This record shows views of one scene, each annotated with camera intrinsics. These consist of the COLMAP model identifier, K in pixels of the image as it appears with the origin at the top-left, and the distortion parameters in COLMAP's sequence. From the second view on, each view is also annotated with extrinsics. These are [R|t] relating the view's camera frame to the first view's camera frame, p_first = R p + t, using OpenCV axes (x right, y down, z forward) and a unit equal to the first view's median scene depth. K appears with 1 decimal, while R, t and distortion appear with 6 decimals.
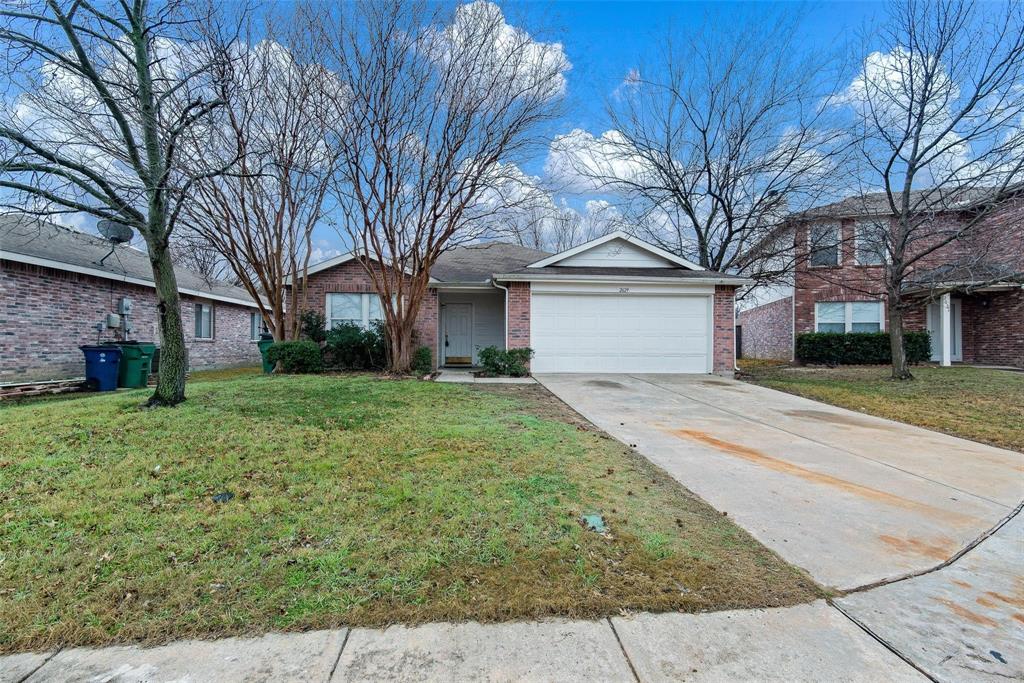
lens RADIAL K [[478.5, 0, 512.2], [0, 478.5, 342.1], [0, 0, 1]] dist [0.036896, -0.010651]
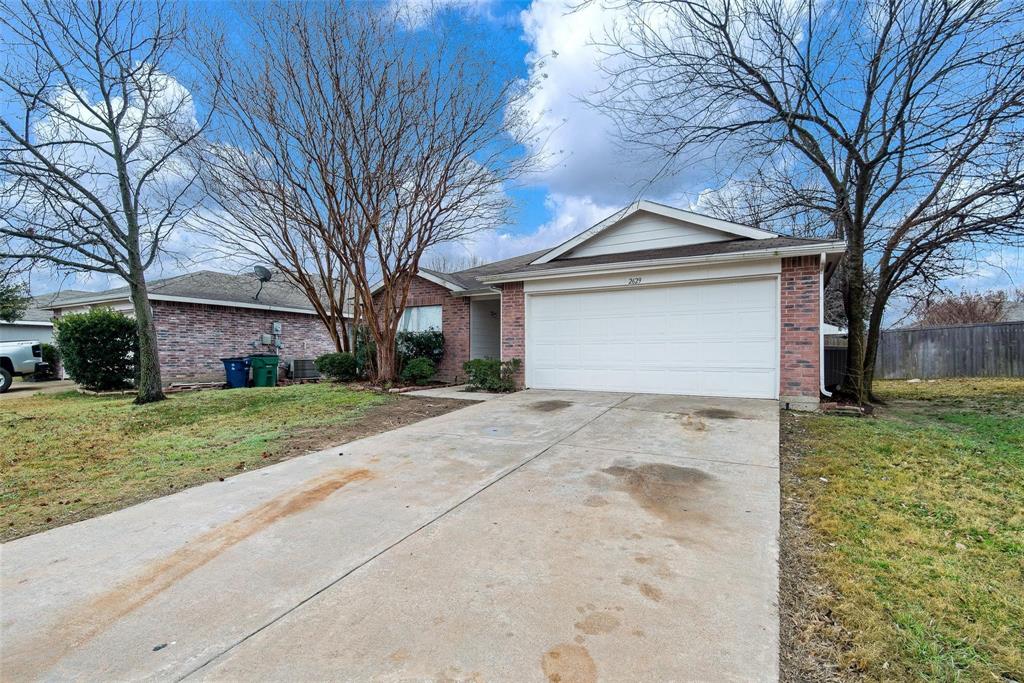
lens RADIAL K [[478.5, 0, 512.0], [0, 478.5, 348.1], [0, 0, 1]] dist [0.036896, -0.010651]
pose [[0.817472, -0.014151, -0.575795, 0.511109], [0.010609, 0.999898, -0.009512, 0.000524], [0.575871, 0.001668, 0.817539, 0.290008]]
